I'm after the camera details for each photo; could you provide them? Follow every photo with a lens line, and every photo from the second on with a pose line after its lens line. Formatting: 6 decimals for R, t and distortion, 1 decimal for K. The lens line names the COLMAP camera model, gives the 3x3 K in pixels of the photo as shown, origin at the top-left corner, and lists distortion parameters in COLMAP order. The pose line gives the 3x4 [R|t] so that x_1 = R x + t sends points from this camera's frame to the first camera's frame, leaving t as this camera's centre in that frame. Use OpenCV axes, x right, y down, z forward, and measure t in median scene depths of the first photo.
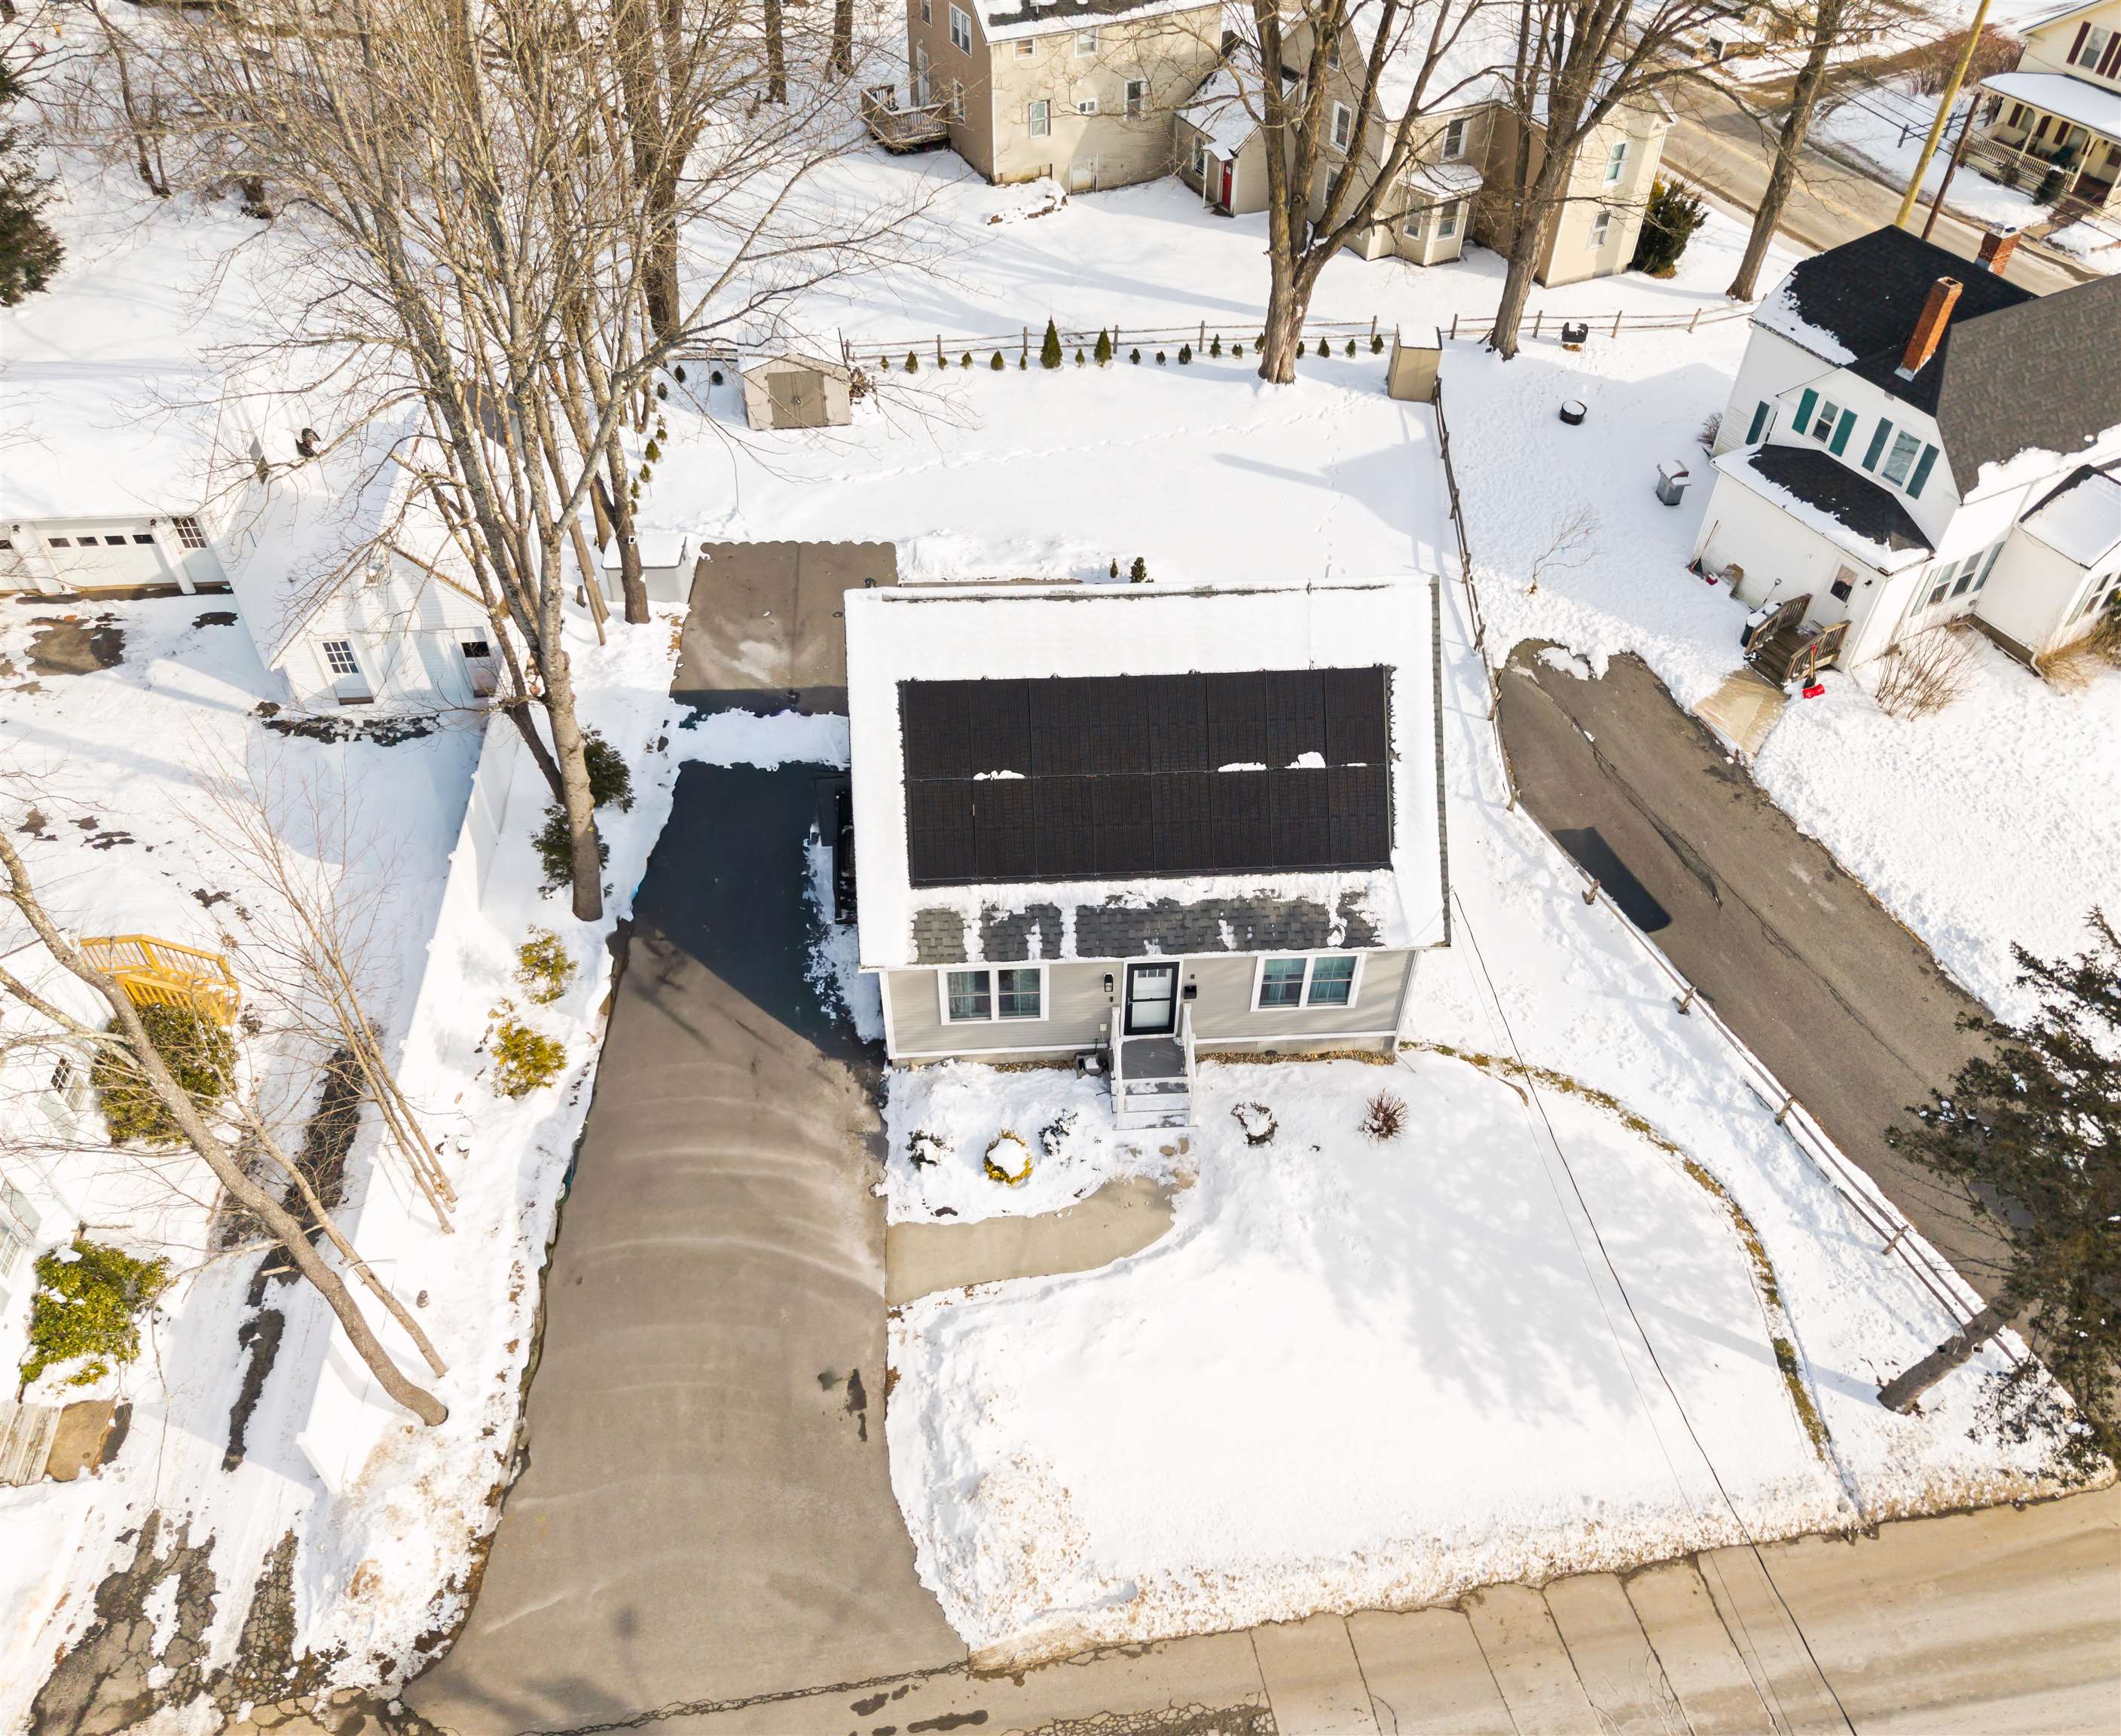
lens RADIAL K [[1640.8, 0, 1102.7], [0, 1640.8, 857.5], [0, 0, 1]] dist [0.036113, -0.049742]
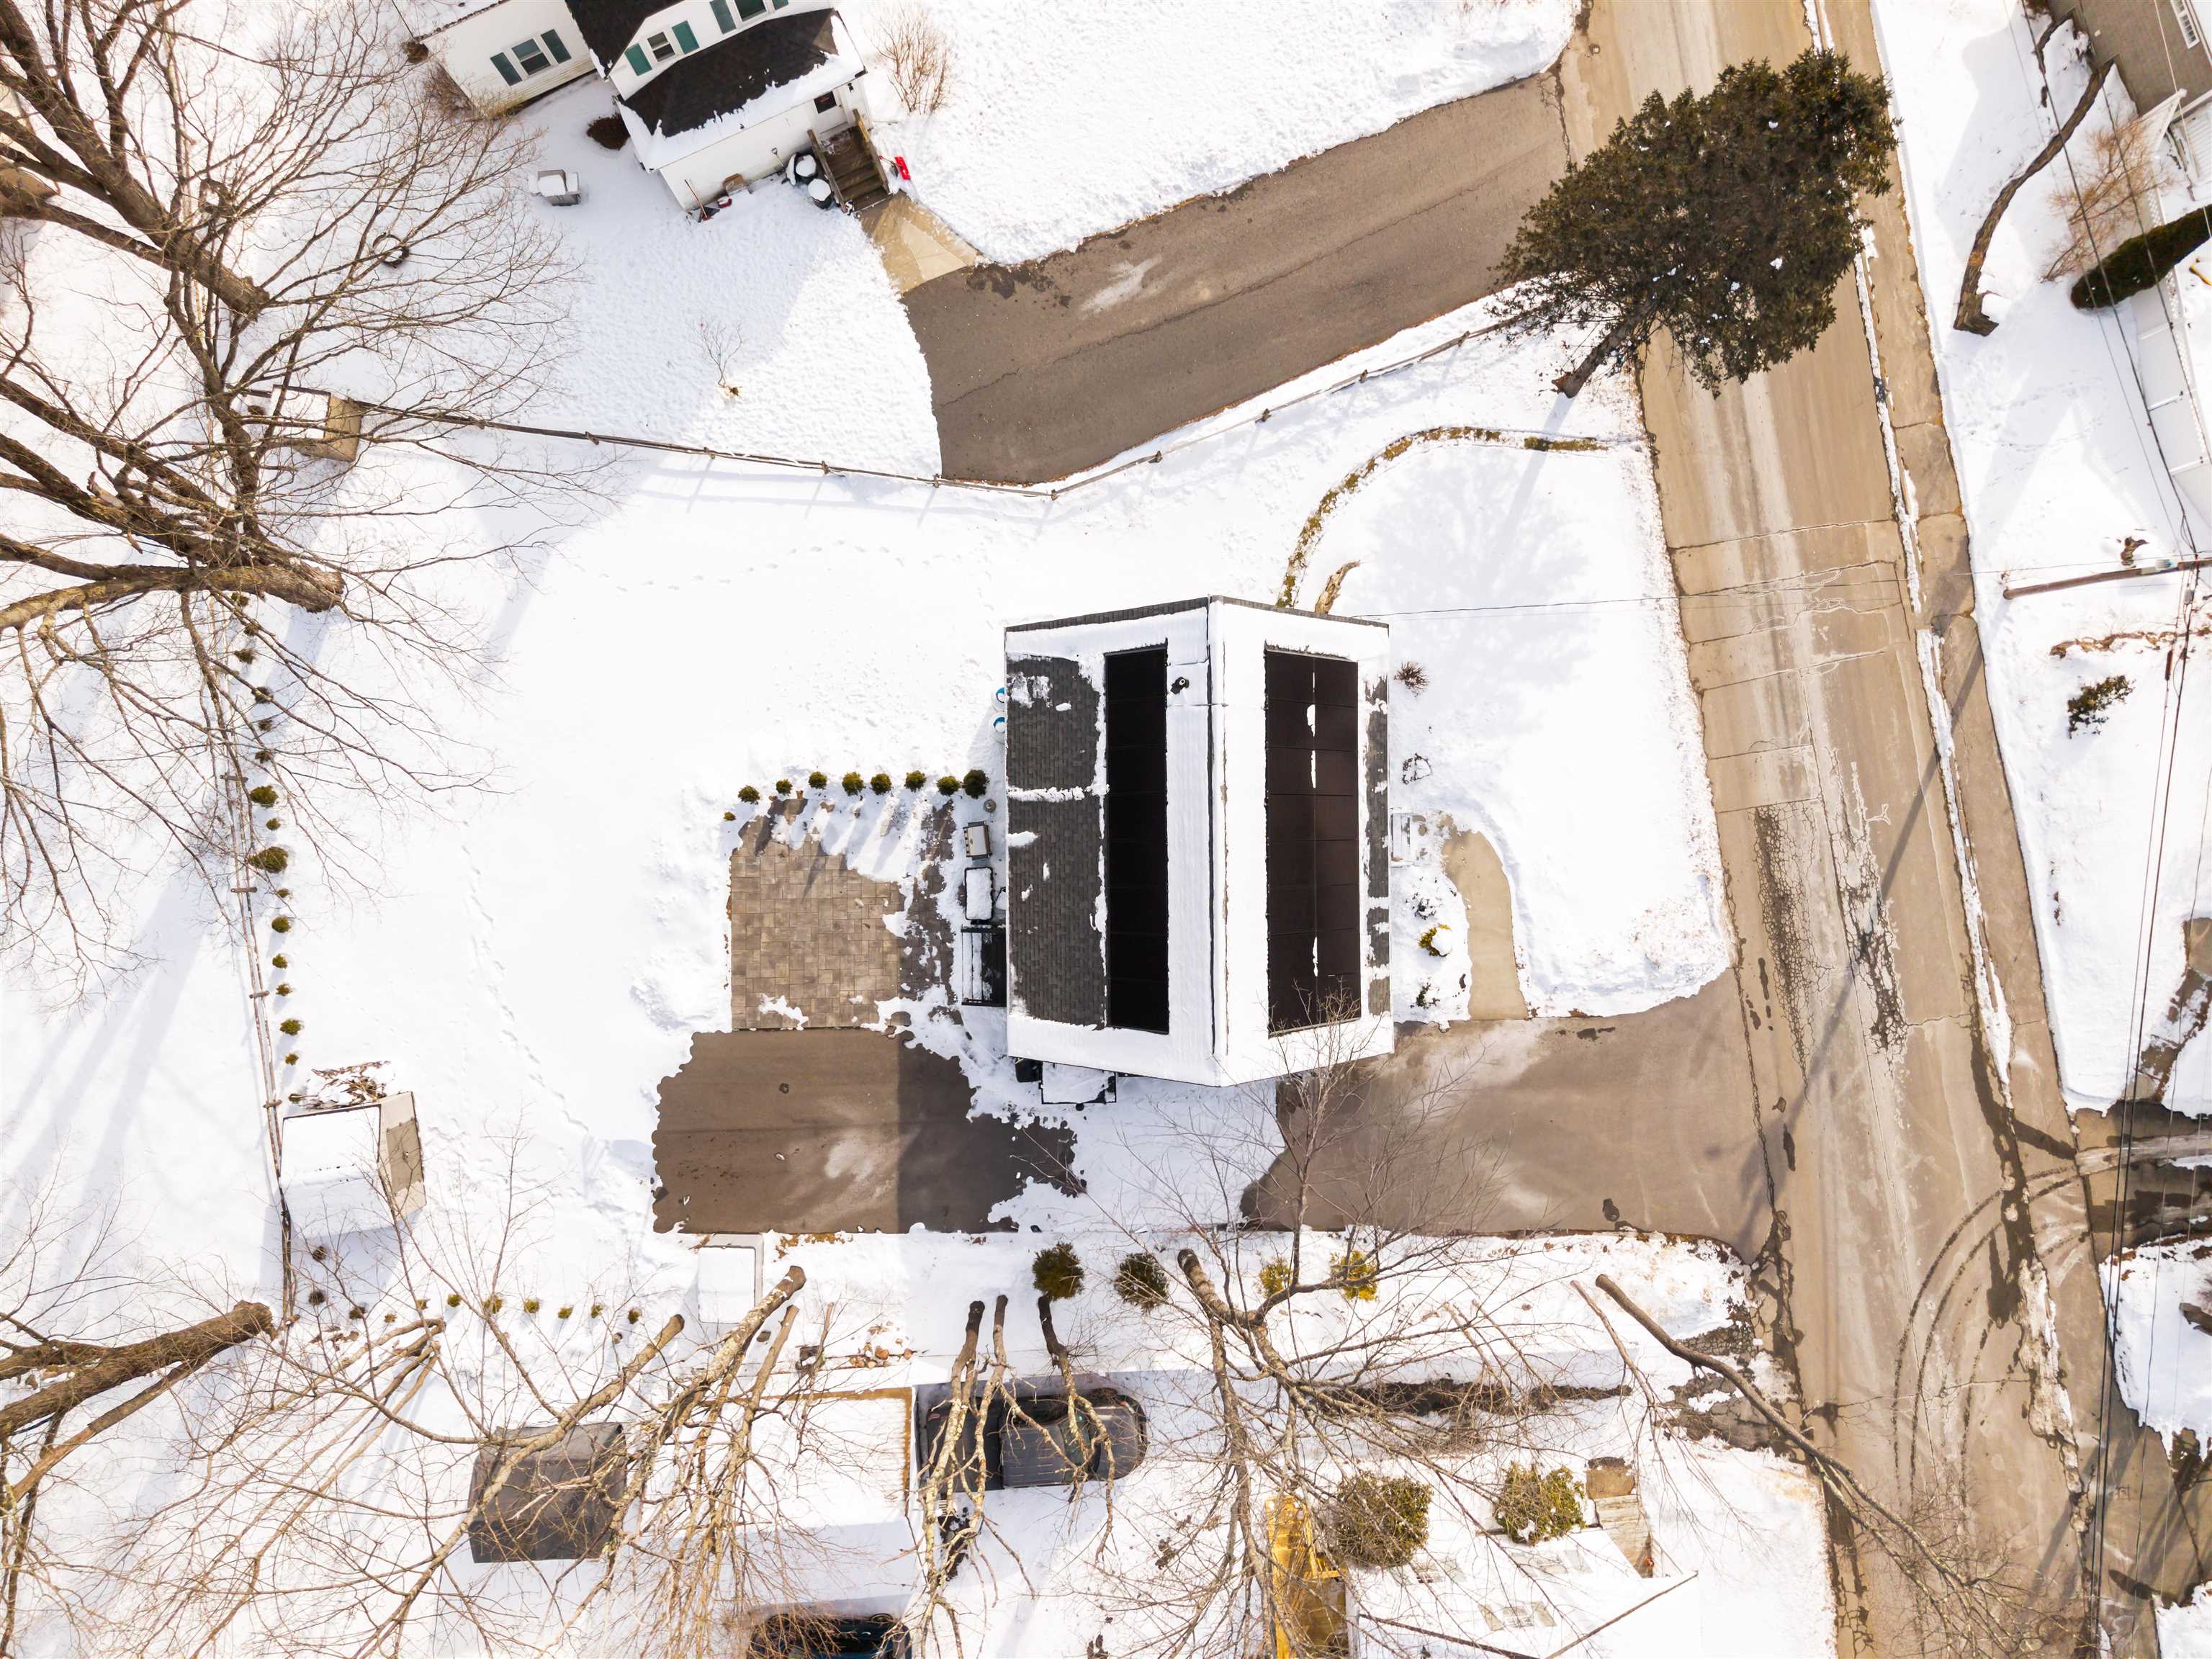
lens RADIAL K [[1502.8, 0, 1102.5], [0, 1502.8, 801.0], [0, 0, 1]] dist [0.006824, -0.001344]
pose [[0.069918, -0.997461, -0.013536, 0.067331], [0.667663, 0.036710, 0.743558, -1.062795], [-0.741173, -0.061025, 0.668535, 0.339498]]
